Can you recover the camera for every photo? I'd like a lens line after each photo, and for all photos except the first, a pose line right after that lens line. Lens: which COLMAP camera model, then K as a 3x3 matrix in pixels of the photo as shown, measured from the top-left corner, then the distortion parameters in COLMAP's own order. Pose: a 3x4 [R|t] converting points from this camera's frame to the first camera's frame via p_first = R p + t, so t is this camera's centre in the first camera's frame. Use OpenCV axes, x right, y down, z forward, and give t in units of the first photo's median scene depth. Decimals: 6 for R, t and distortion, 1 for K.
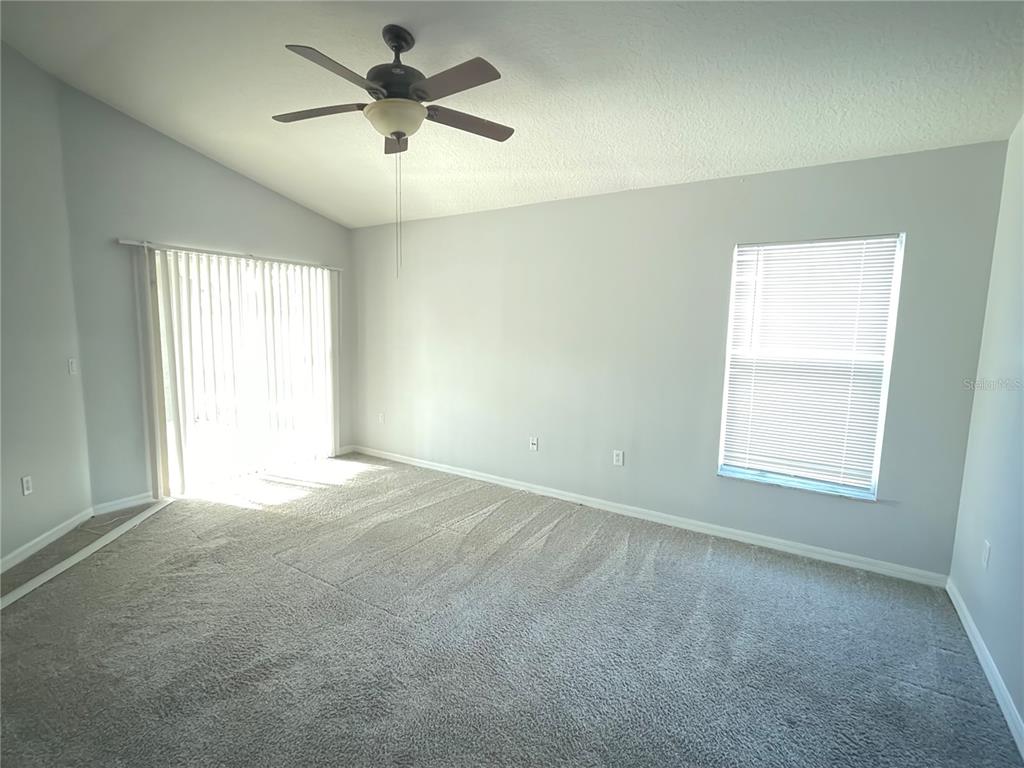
lens RADIAL K [[494.8, 0, 504.2], [0, 494.8, 384.9], [0, 0, 1]] dist [0.000450, 0.001159]
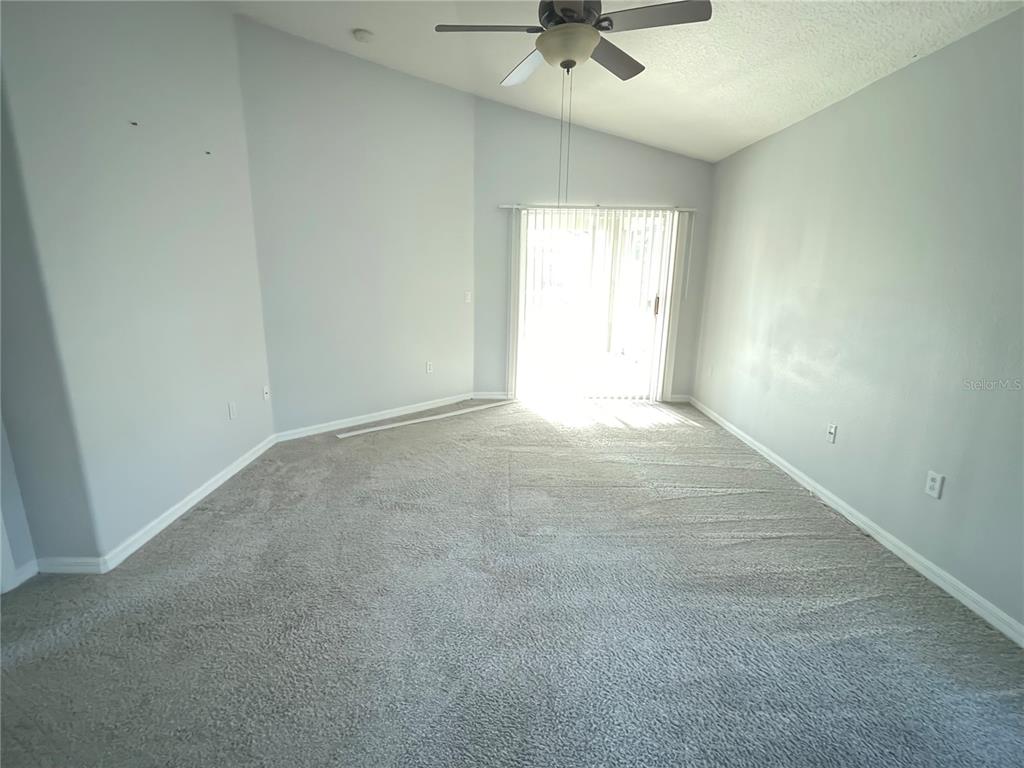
lens RADIAL K [[494.8, 0, 505.1], [0, 494.8, 387.0], [0, 0, 1]] dist [0.000450, 0.001159]
pose [[0.555904, 0.184655, -0.810478, 0.393669], [-0.104750, 0.982803, 0.152069, -0.007050], [0.824620, 0.000361, 0.565686, 0.212898]]
